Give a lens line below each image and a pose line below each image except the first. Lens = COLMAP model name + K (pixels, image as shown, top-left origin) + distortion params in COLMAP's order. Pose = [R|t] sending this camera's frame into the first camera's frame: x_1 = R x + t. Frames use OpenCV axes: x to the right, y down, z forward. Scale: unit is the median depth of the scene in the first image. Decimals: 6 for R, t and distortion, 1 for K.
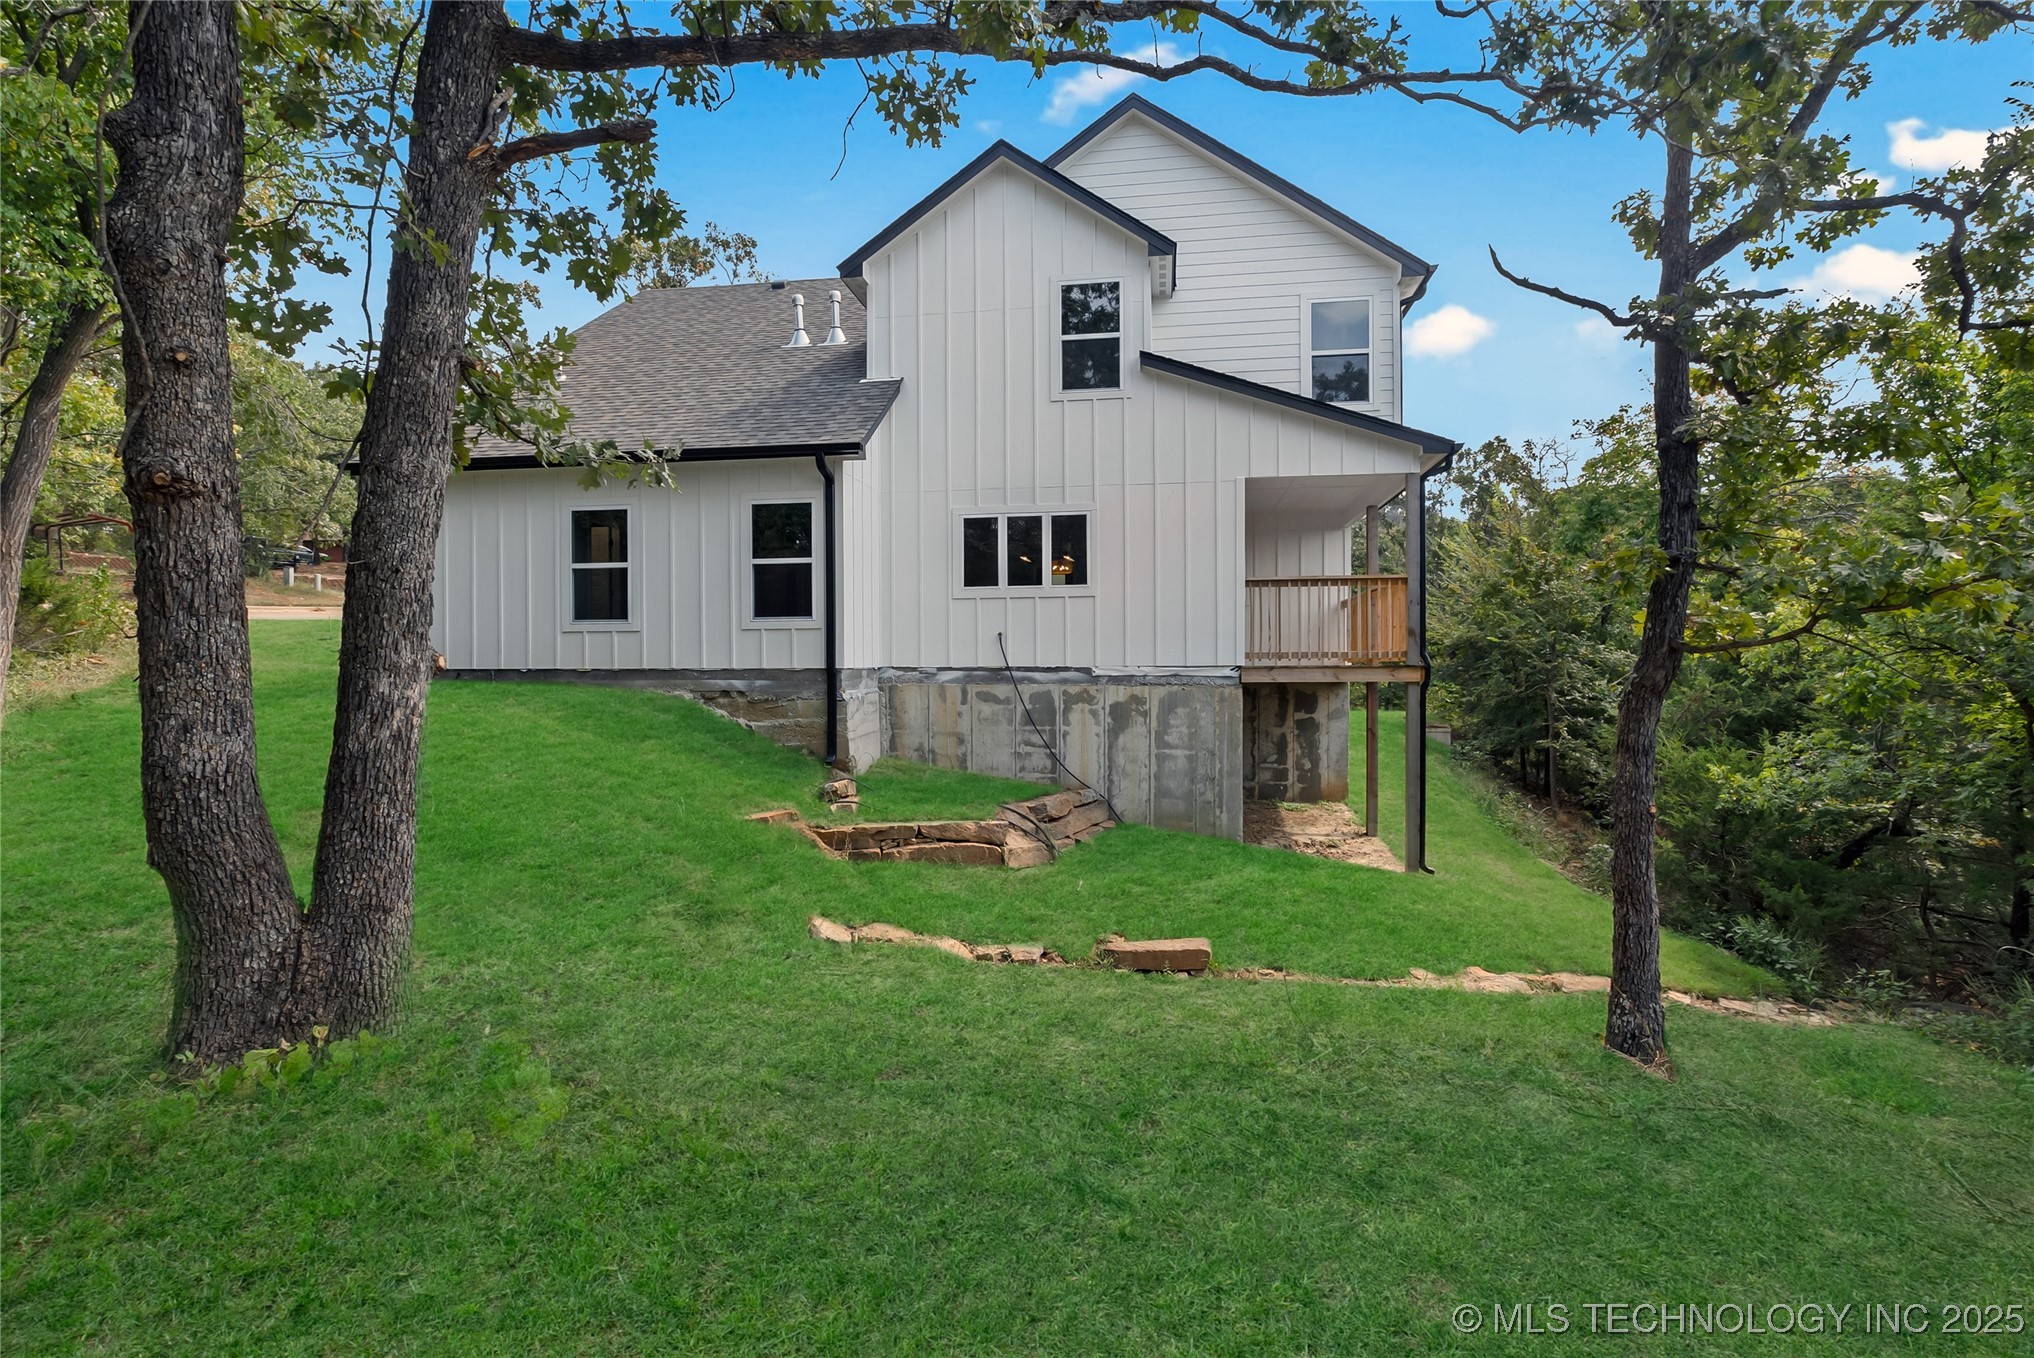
lens RADIAL K [[958.7, 0, 1017.0], [0, 958.7, 679.0], [0, 0, 1]] dist [-0.022621, -0.000115]
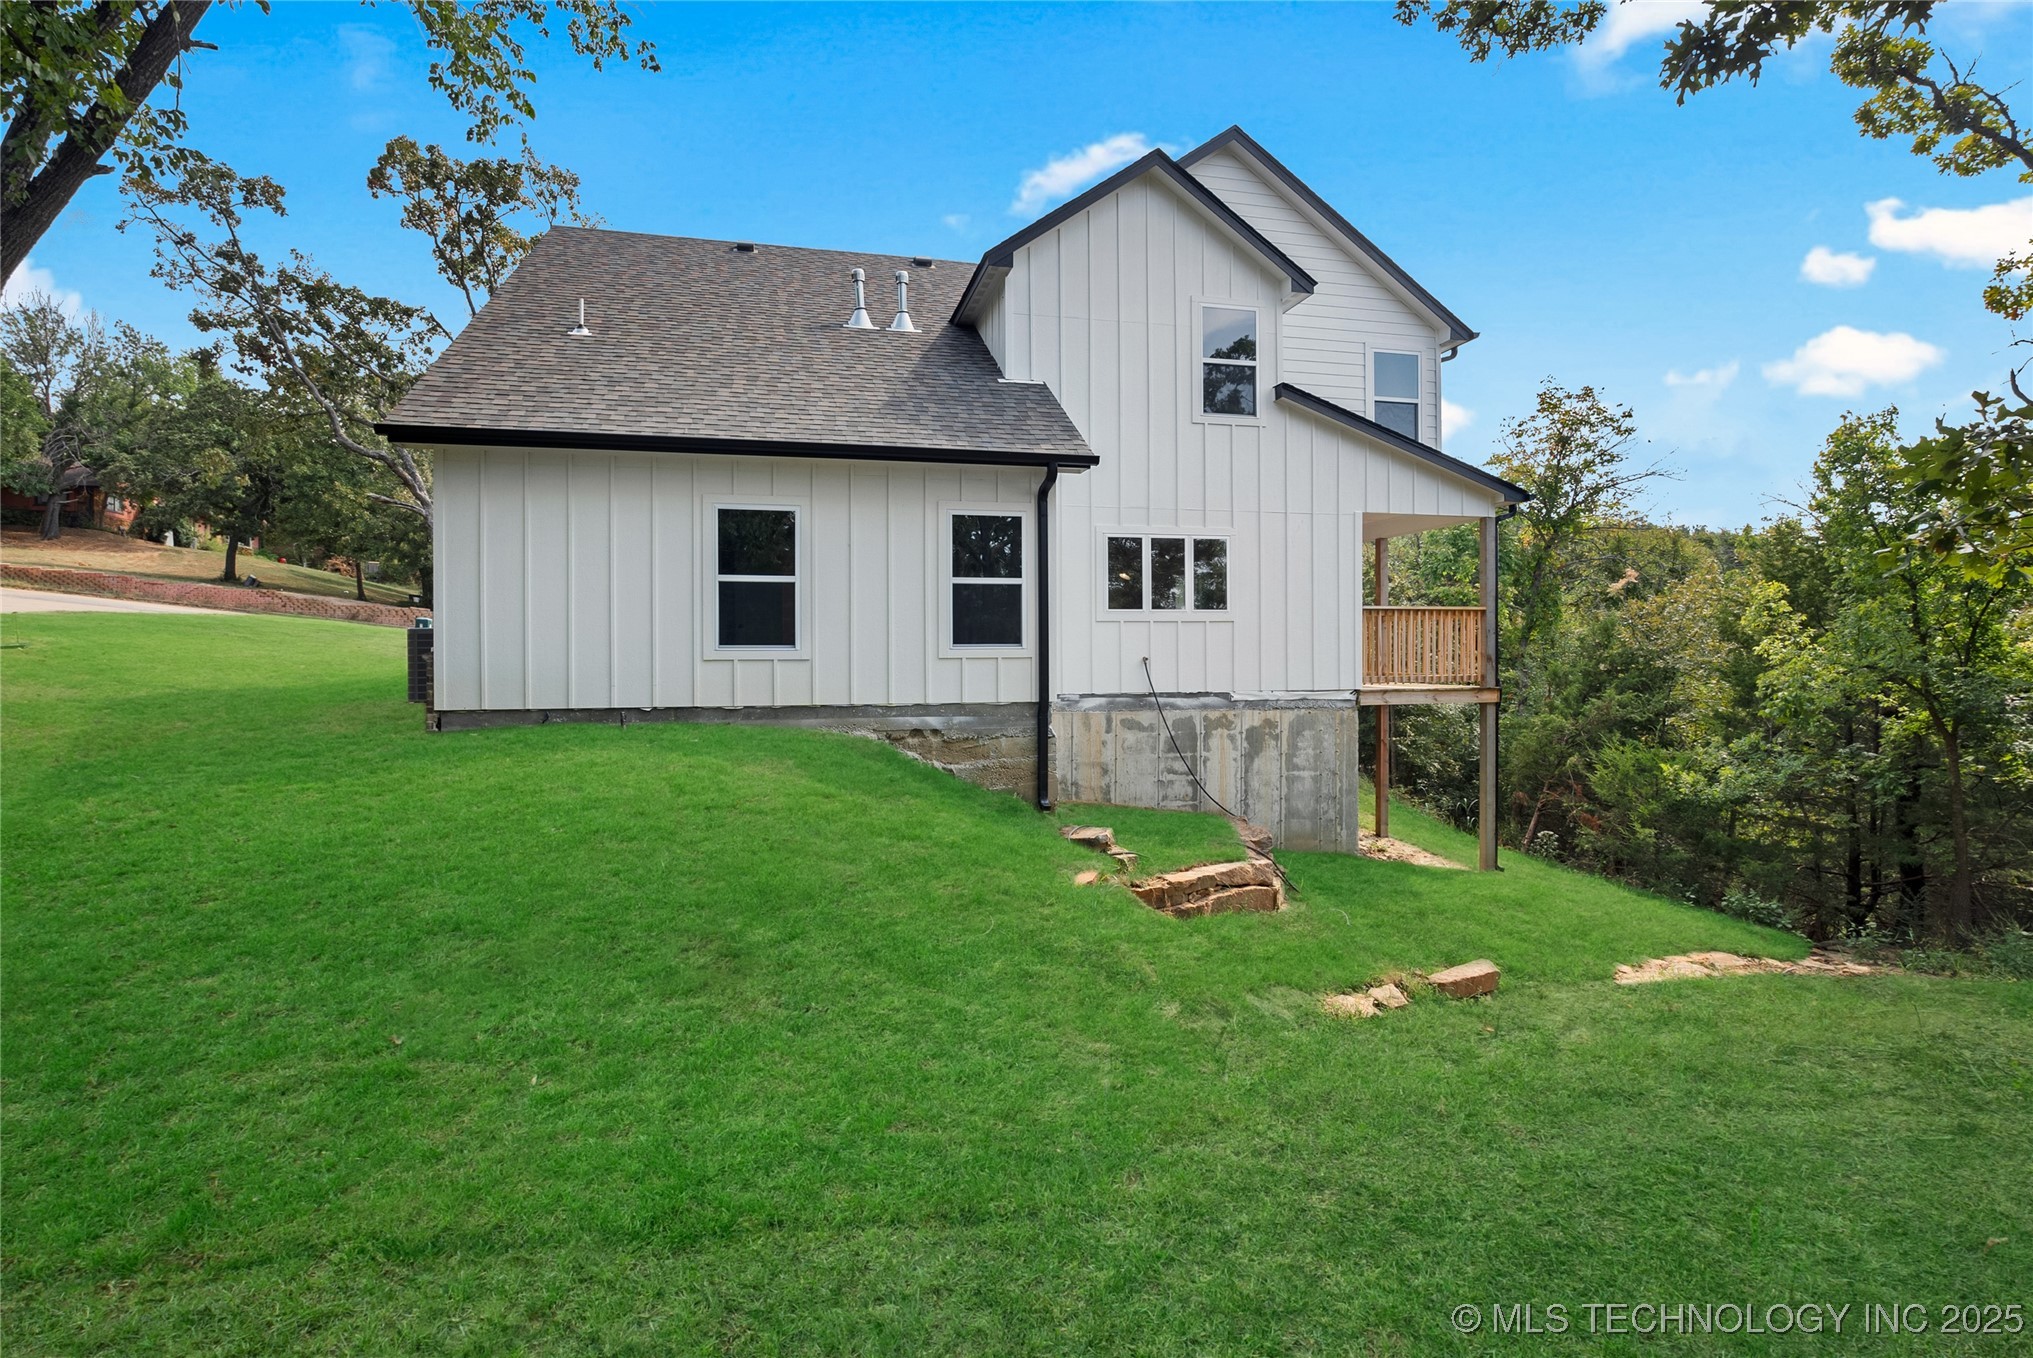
lens RADIAL K [[938.4, 0, 1047.1], [0, 938.4, 665.6], [0, 0, 1]] dist [-0.005549, -0.000371]
pose [[0.931559, -0.003360, 0.363576, -0.458463], [0.005467, 0.999974, -0.004765, -0.036746], [-0.363550, 0.006427, 0.931553, 0.156875]]
